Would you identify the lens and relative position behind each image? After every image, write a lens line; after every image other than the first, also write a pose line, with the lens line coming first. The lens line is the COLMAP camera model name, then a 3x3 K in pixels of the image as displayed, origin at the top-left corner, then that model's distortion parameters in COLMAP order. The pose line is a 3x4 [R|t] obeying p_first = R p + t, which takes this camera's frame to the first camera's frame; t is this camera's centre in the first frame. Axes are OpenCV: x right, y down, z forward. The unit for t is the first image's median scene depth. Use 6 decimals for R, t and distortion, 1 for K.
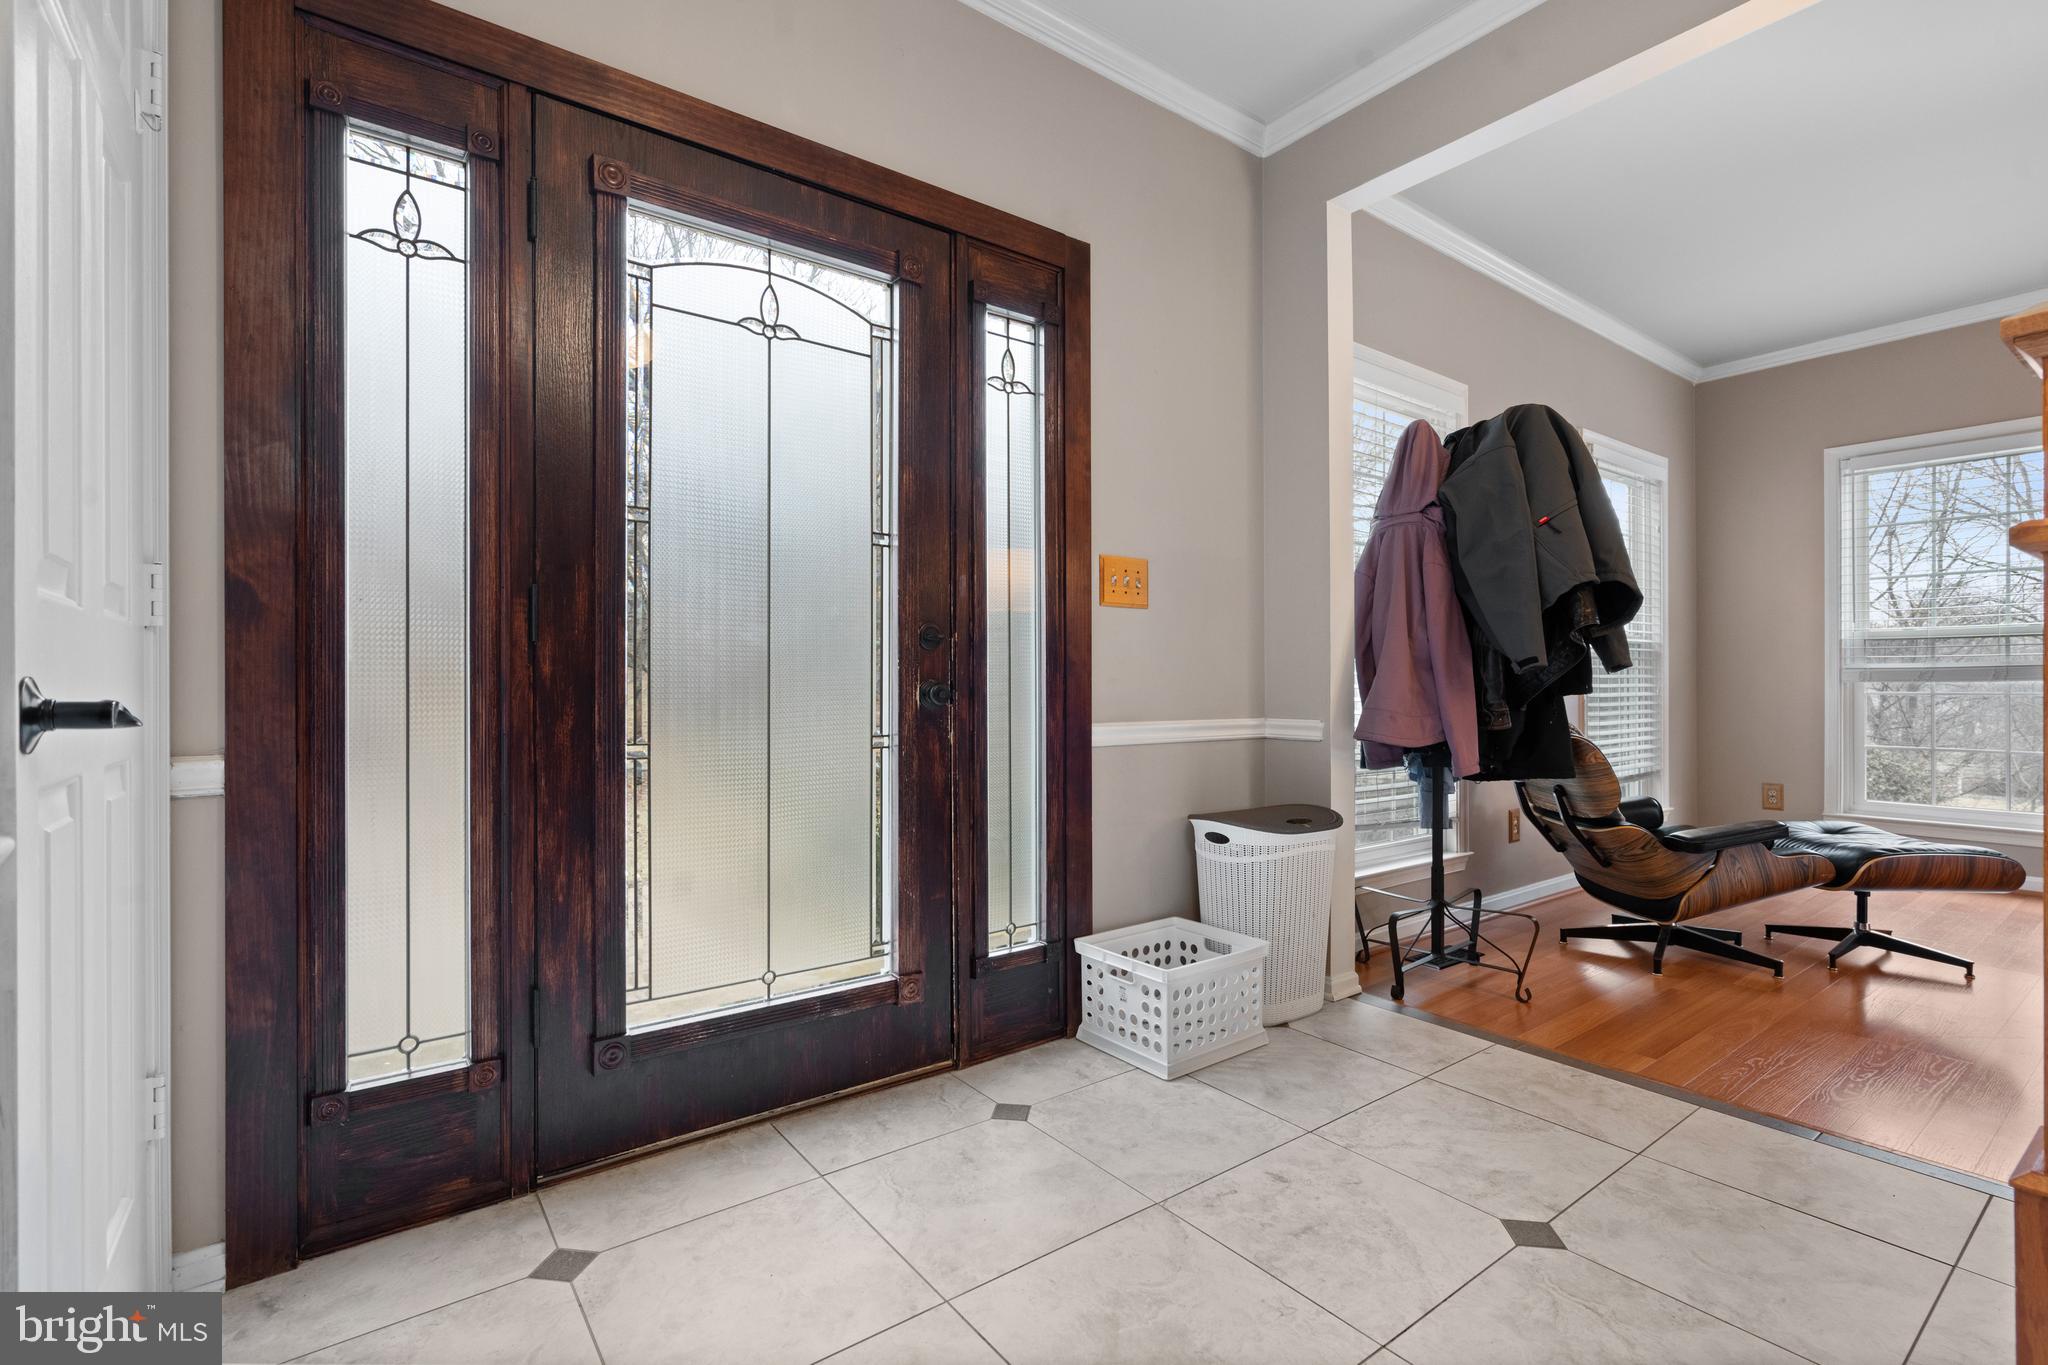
lens RADIAL K [[944.5, 0, 1013.8], [0, 944.5, 684.7], [0, 0, 1]] dist [-0.004314, 0.001212]
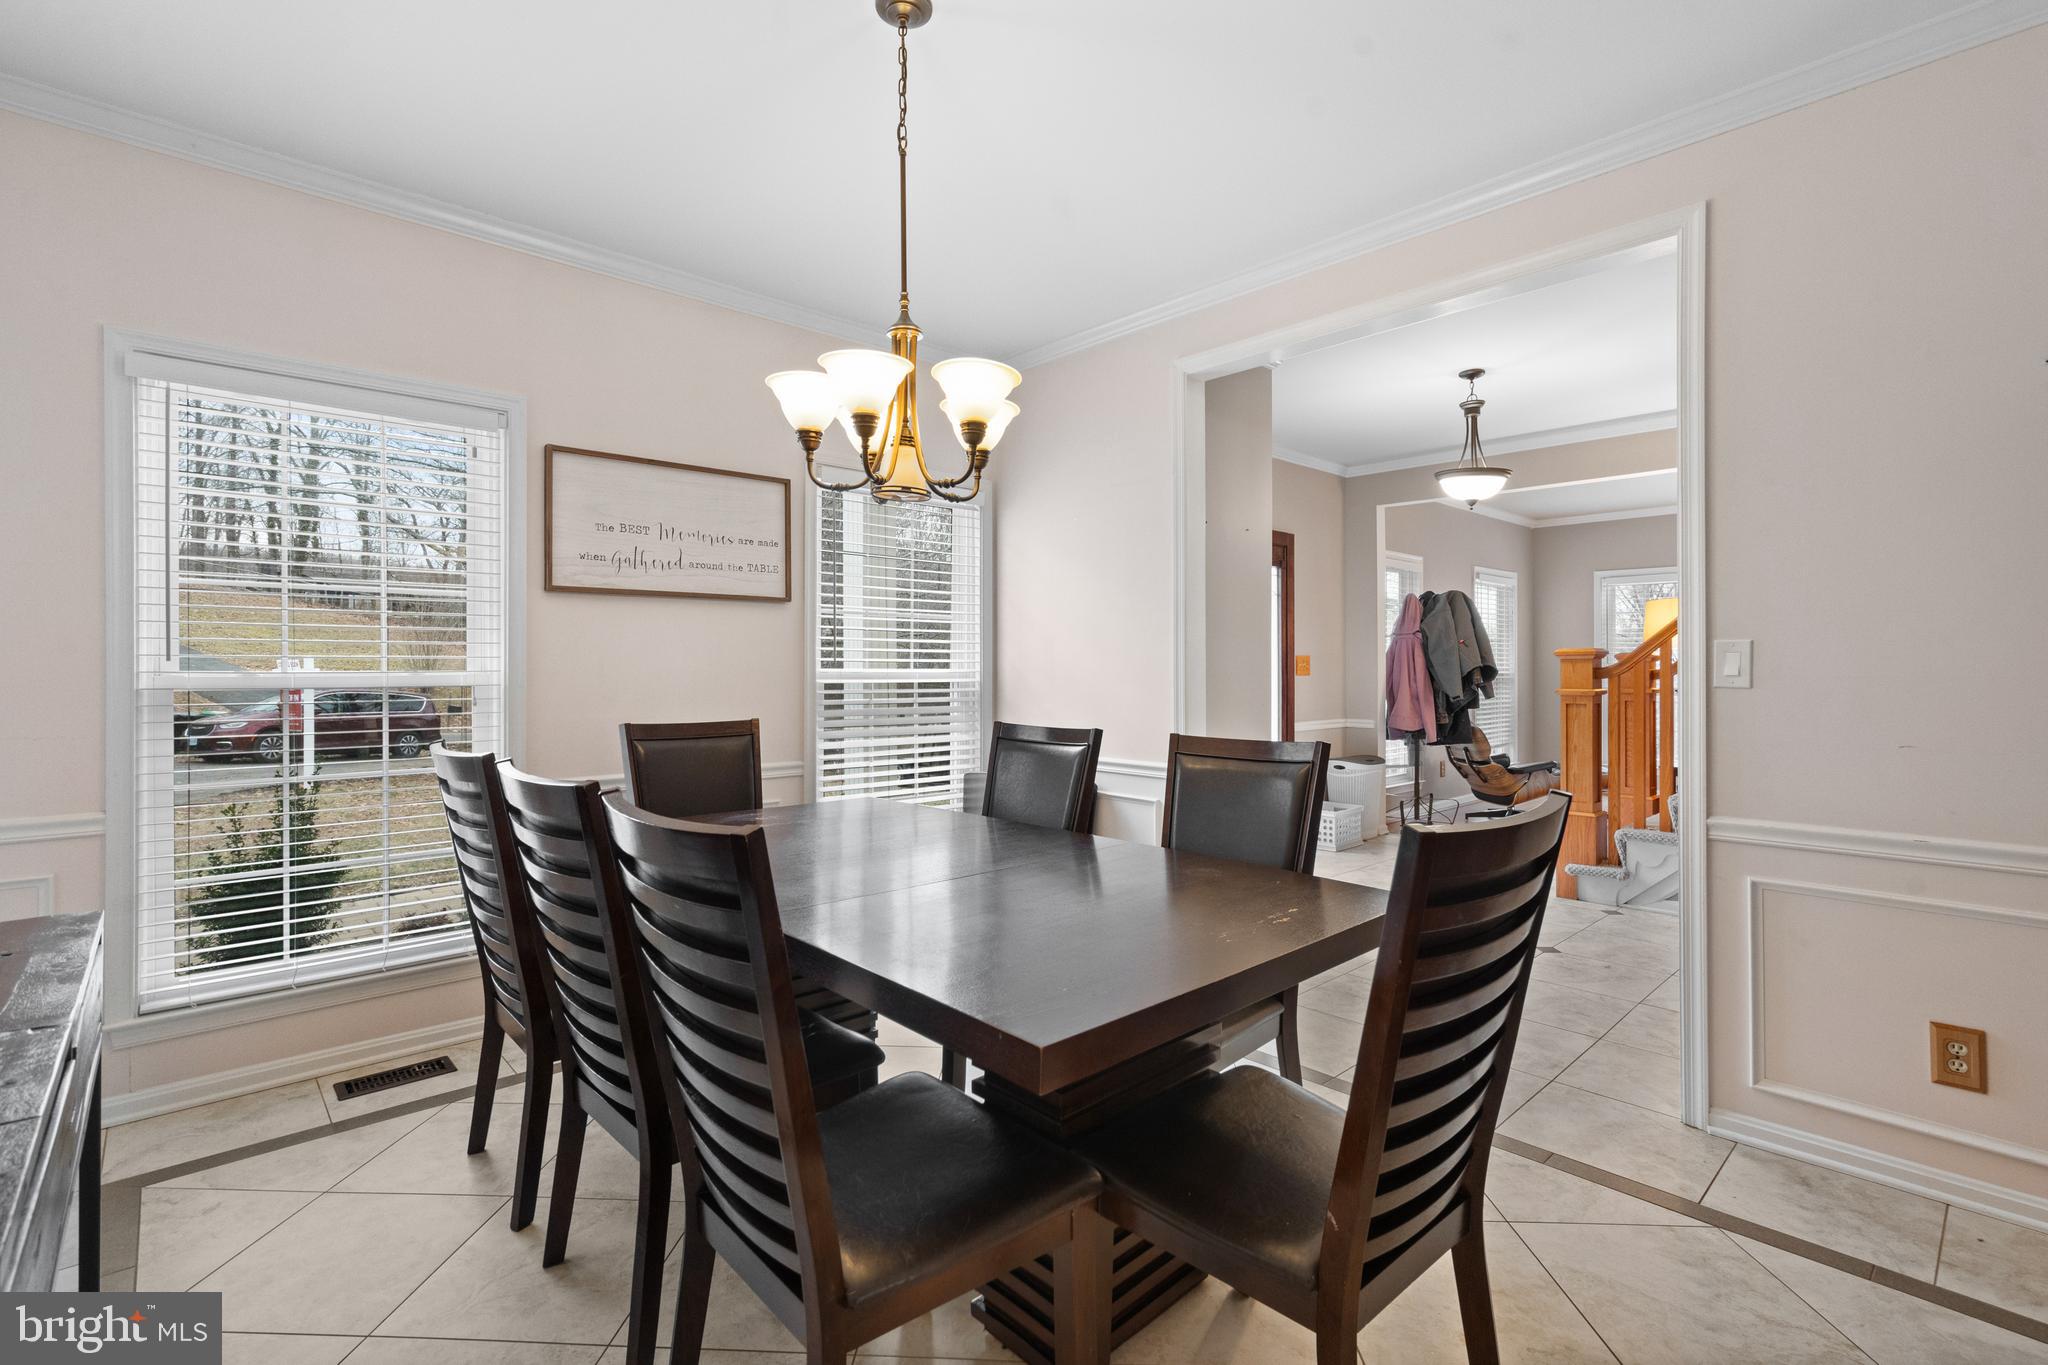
lens RADIAL K [[939.6, 0, 1027.9], [0, 939.6, 670.7], [0, 0, 1]] dist [-0.004397, 0.001566]
pose [[0.994440, -0.000777, 0.105301, -0.772912], [0.000637, 0.999999, 0.001367, -0.088312], [-0.105302, -0.001292, 0.994439, -1.241288]]
